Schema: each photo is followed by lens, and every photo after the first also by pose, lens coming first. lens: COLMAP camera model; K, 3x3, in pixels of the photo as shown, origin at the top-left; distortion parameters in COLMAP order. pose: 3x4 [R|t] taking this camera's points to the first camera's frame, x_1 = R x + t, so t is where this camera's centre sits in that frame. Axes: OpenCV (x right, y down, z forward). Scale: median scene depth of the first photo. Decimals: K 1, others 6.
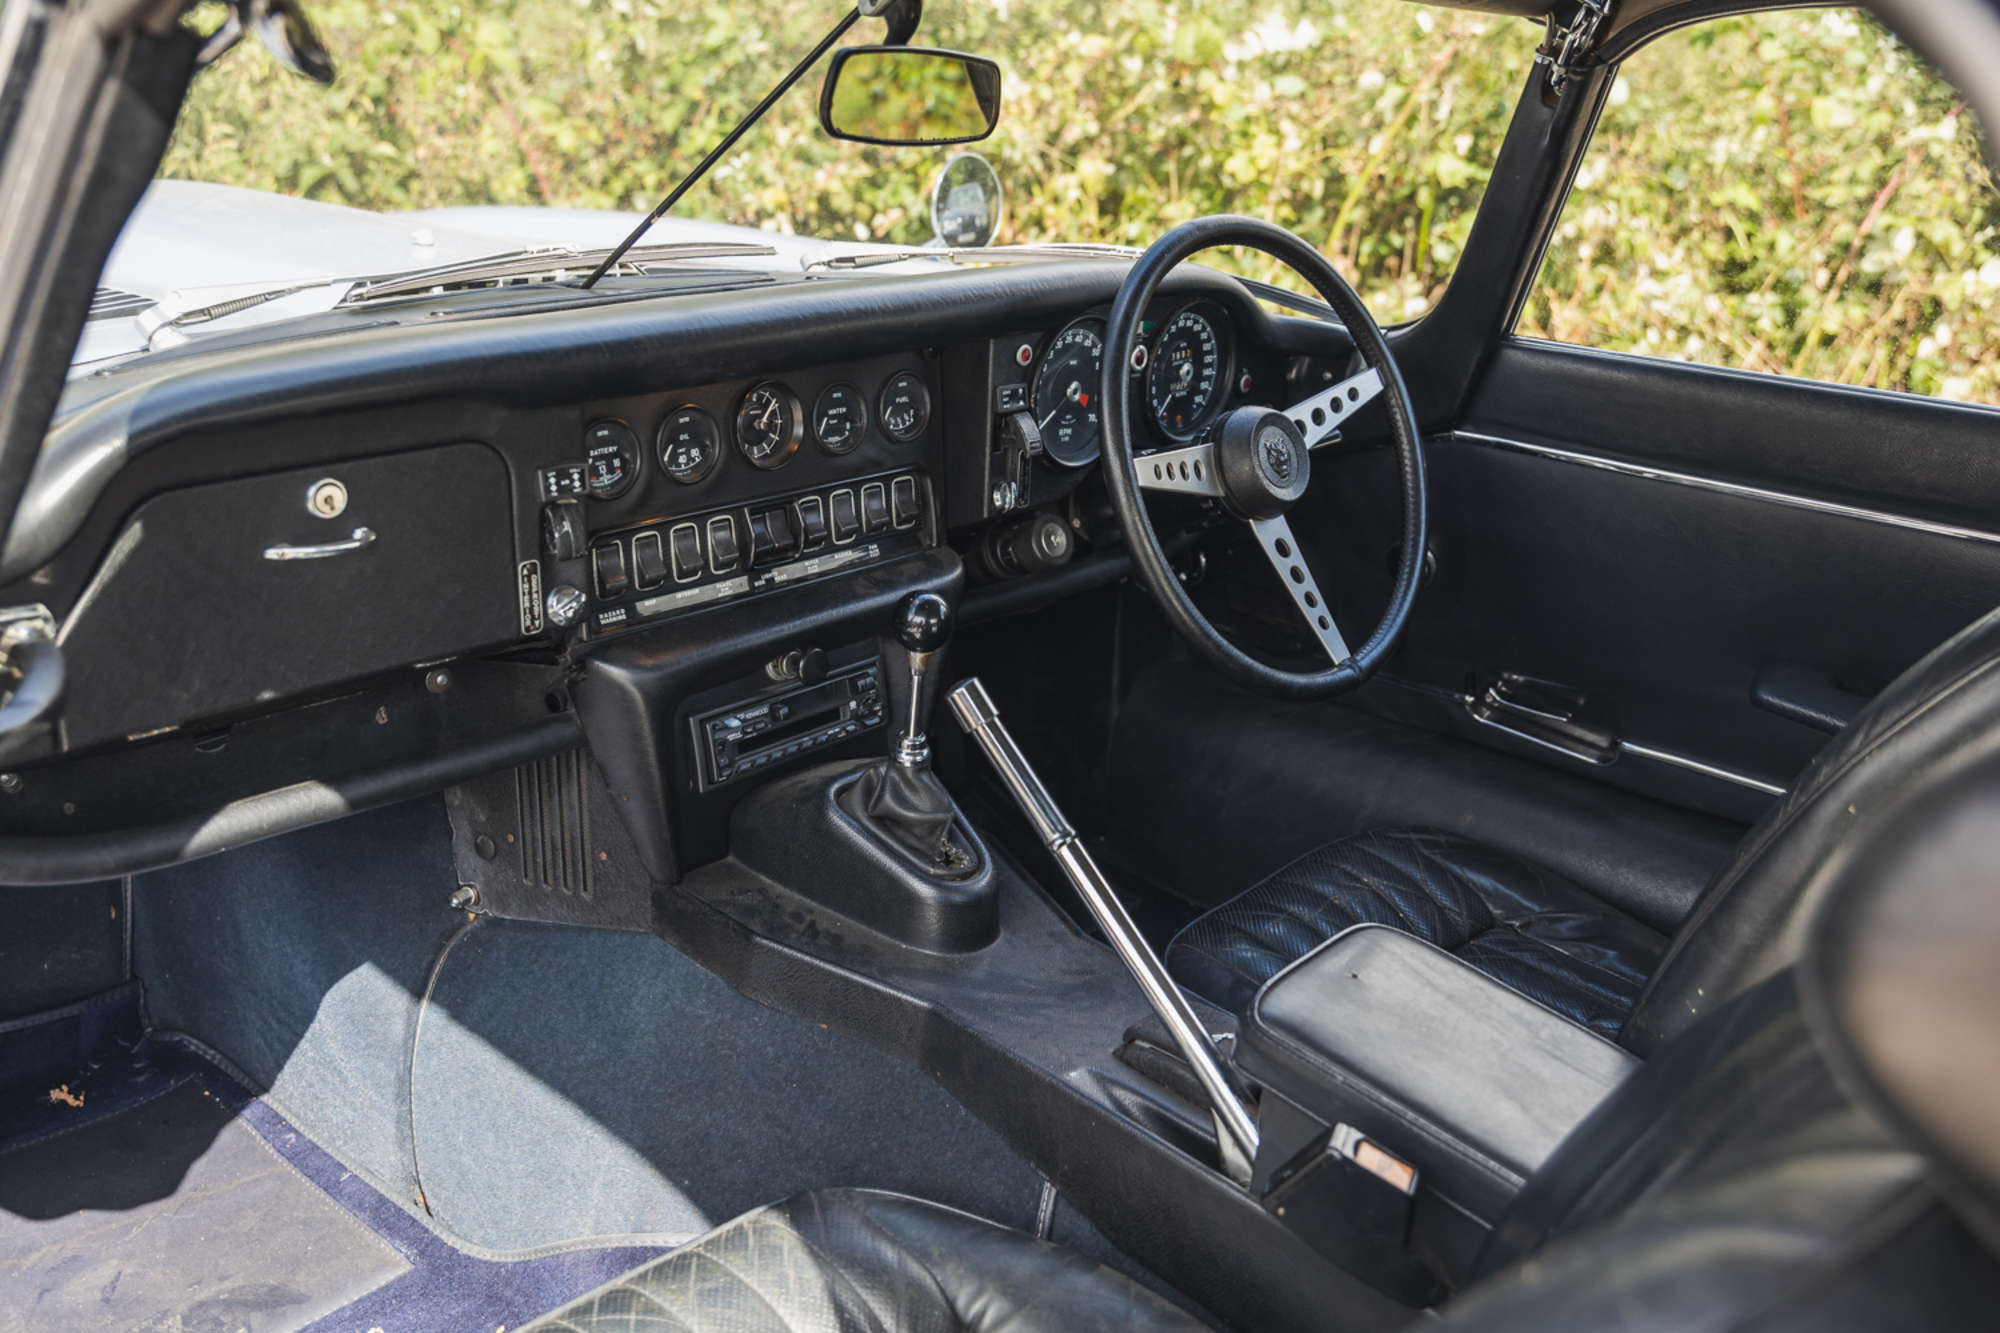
lens RADIAL K [[1955.5, 0, 1000.0], [0, 1955.5, 666.5], [0, 0, 1]] dist [-0.006608, -0.003060]
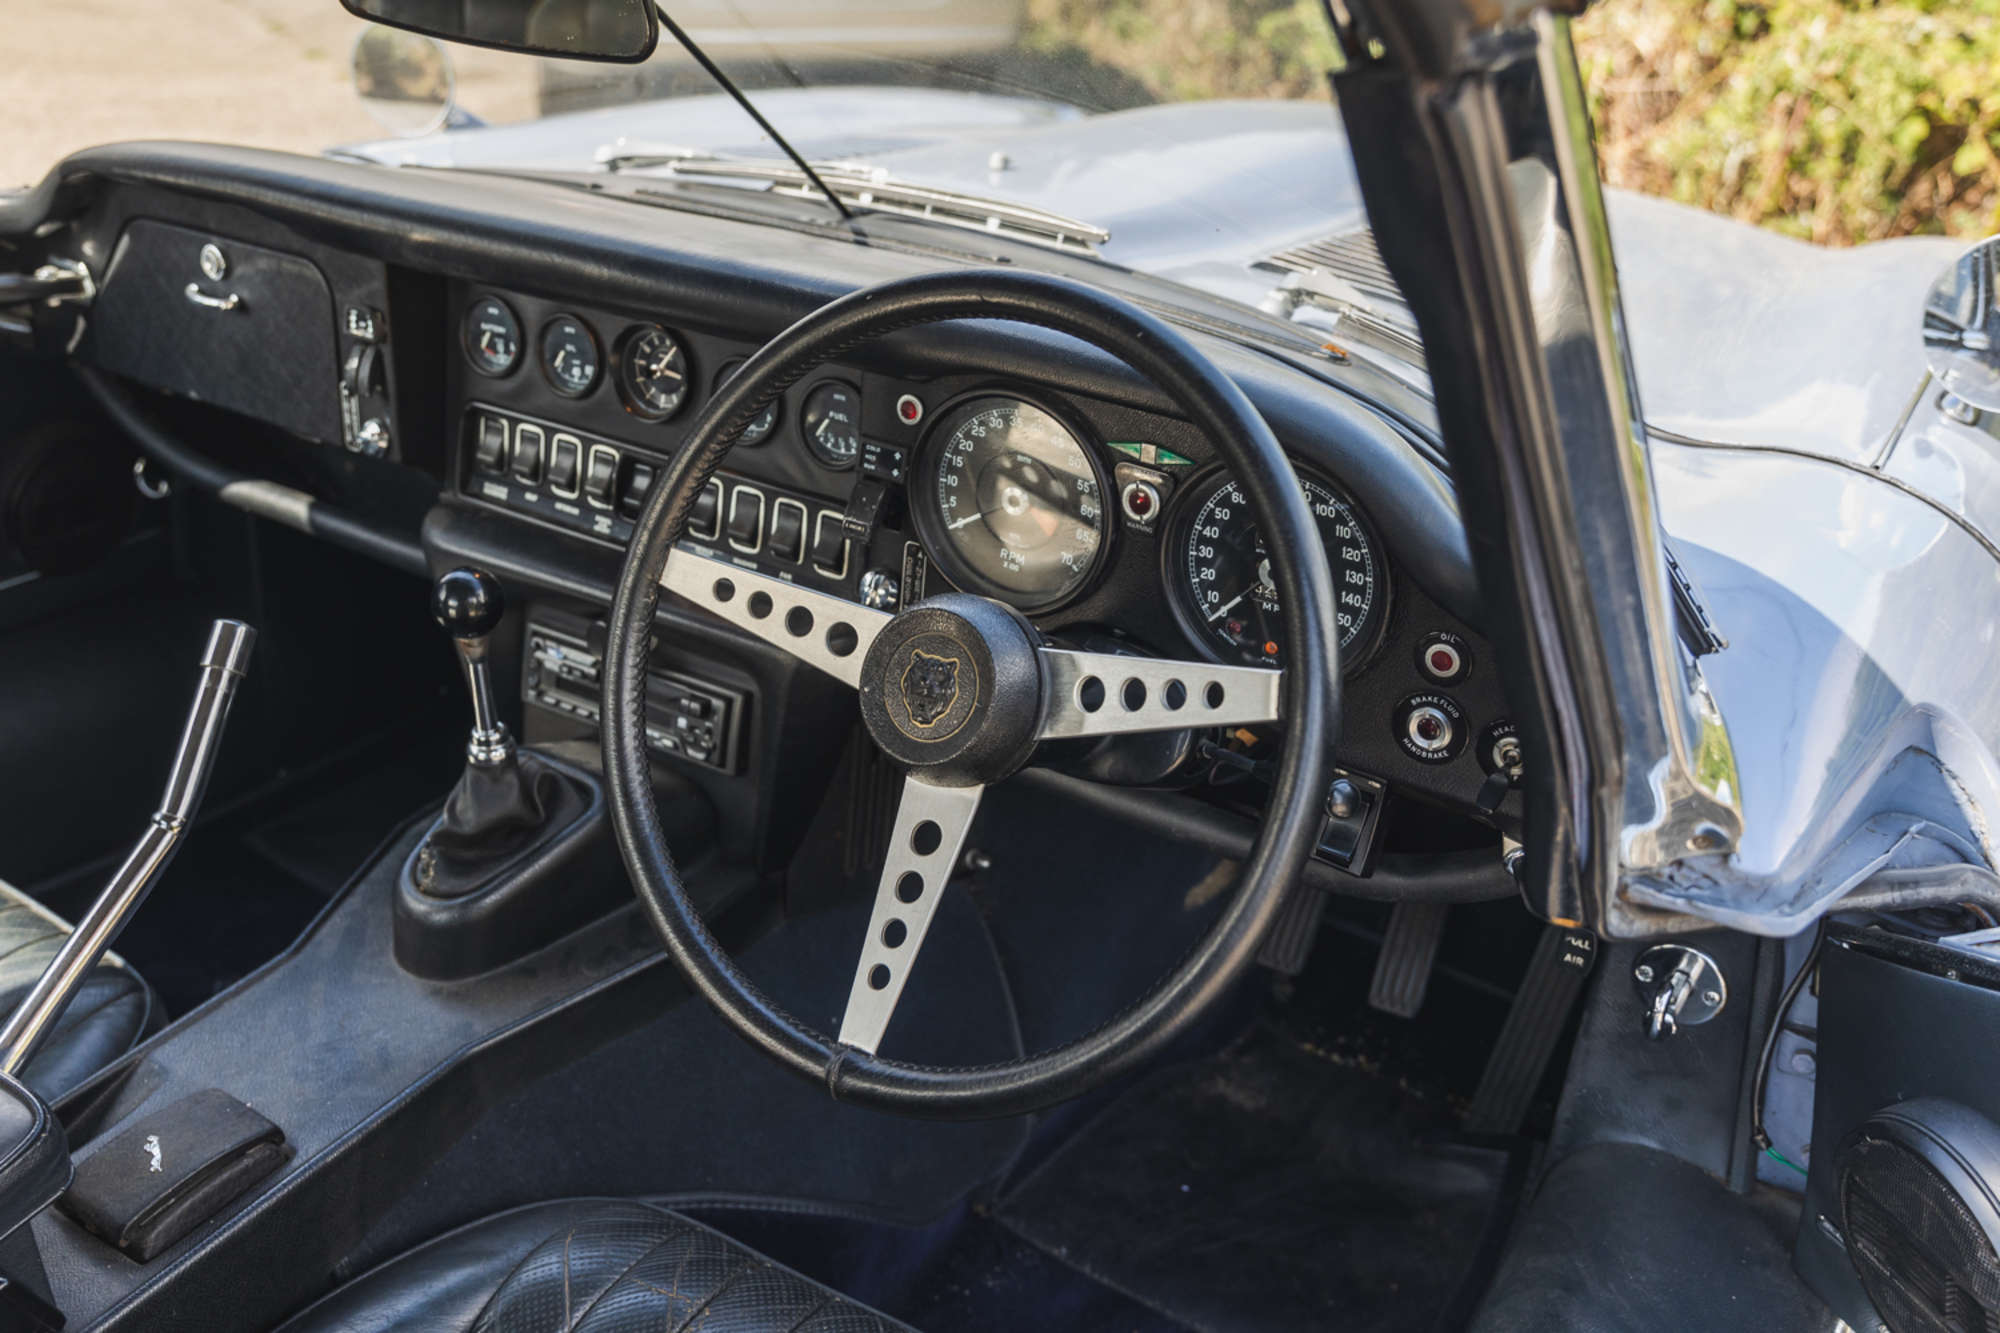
lens RADIAL K [[1778.8, 0, 1001.9], [0, 1778.8, 653.9], [0, 0, 1]] dist [-0.013229, 0.010249]
pose [[0.154940, 0.375736, -0.913683, 0.616839], [-0.375551, 0.877822, 0.297304, -0.277146], [0.913759, 0.297070, 0.277118, 0.854565]]
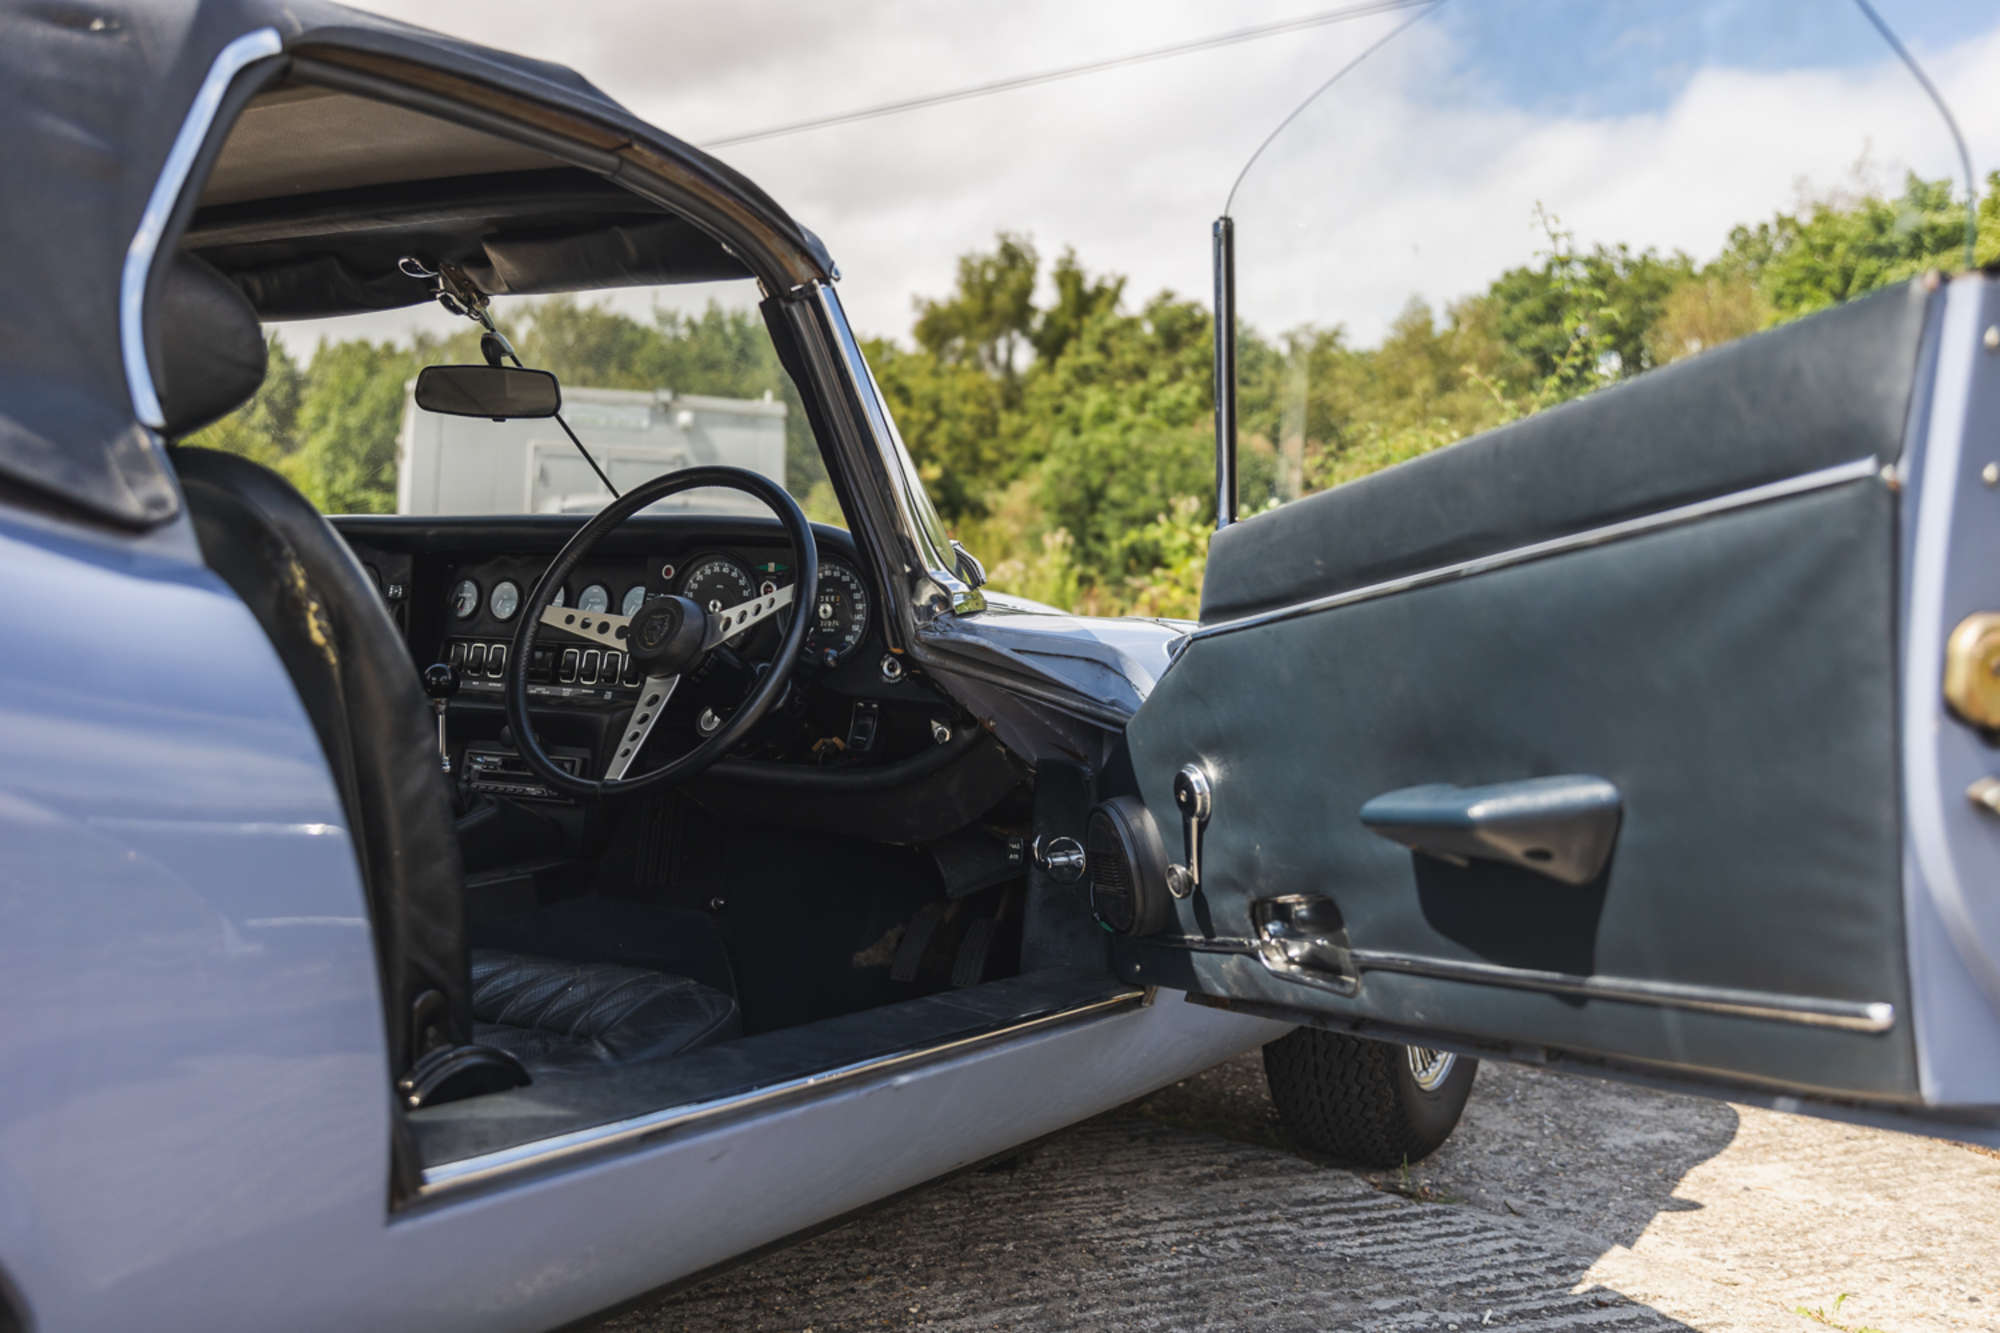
lens RADIAL K [[1778.8, 0, 1001.9], [0, 1778.8, 653.9], [0, 0, 1]] dist [-0.013229, 0.010249]
pose [[0.196207, -0.048861, -0.979344, 1.334421], [-0.366865, 0.922563, -0.119528, -0.033103], [0.909347, 0.382740, 0.163088, 1.005238]]
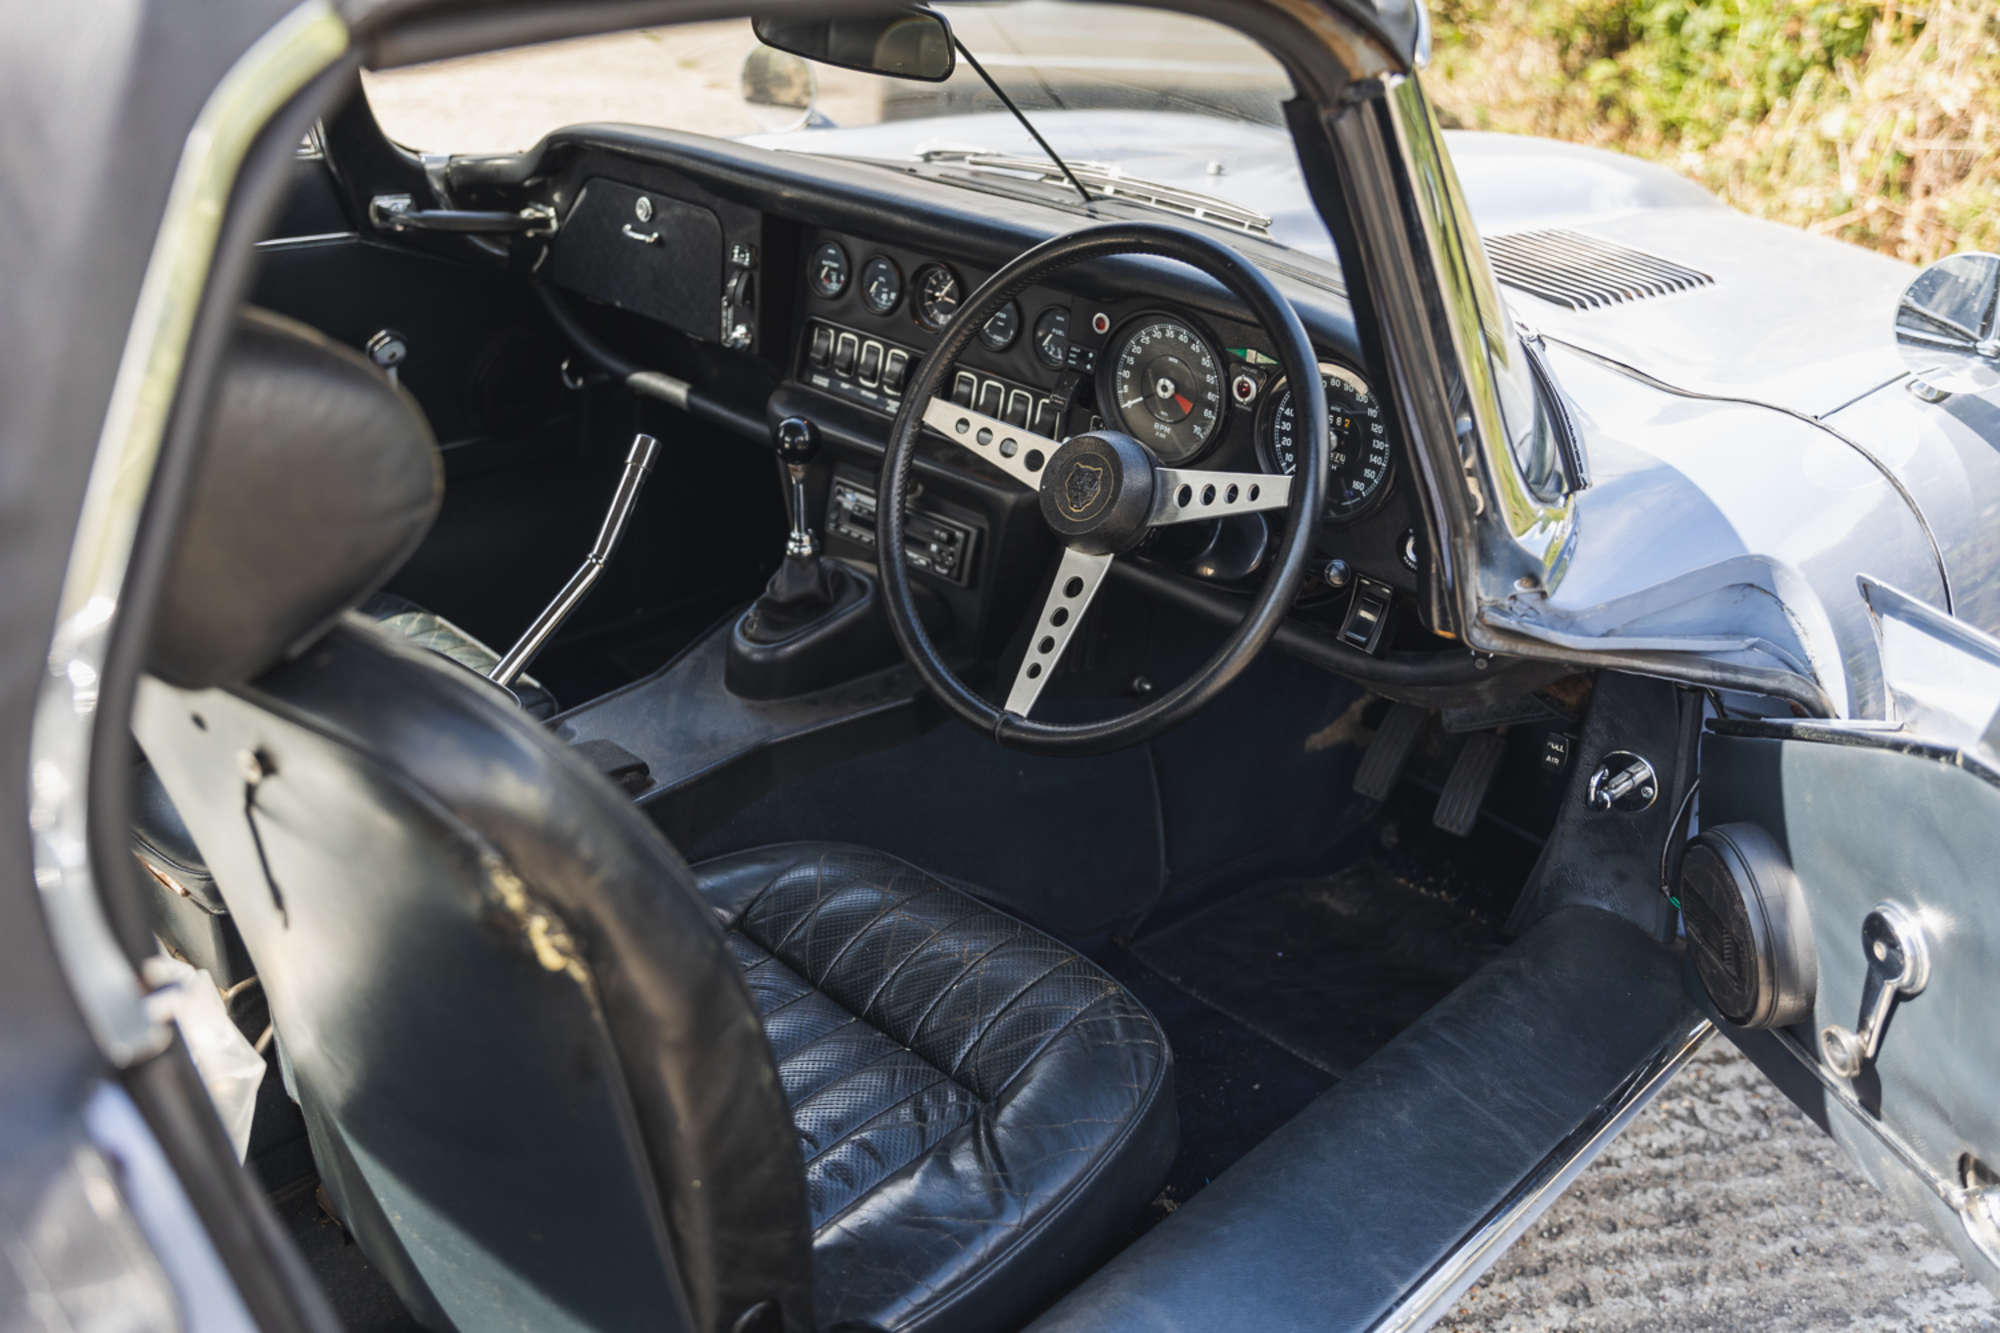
lens RADIAL K [[1778.8, 0, 1001.9], [0, 1778.8, 653.9], [0, 0, 1]] dist [-0.013229, 0.010249]
pose [[-0.027871, 0.367454, -0.929624, 0.926185], [-0.403878, 0.846559, 0.346729, -0.307717], [0.914388, 0.385118, 0.124812, 0.876896]]
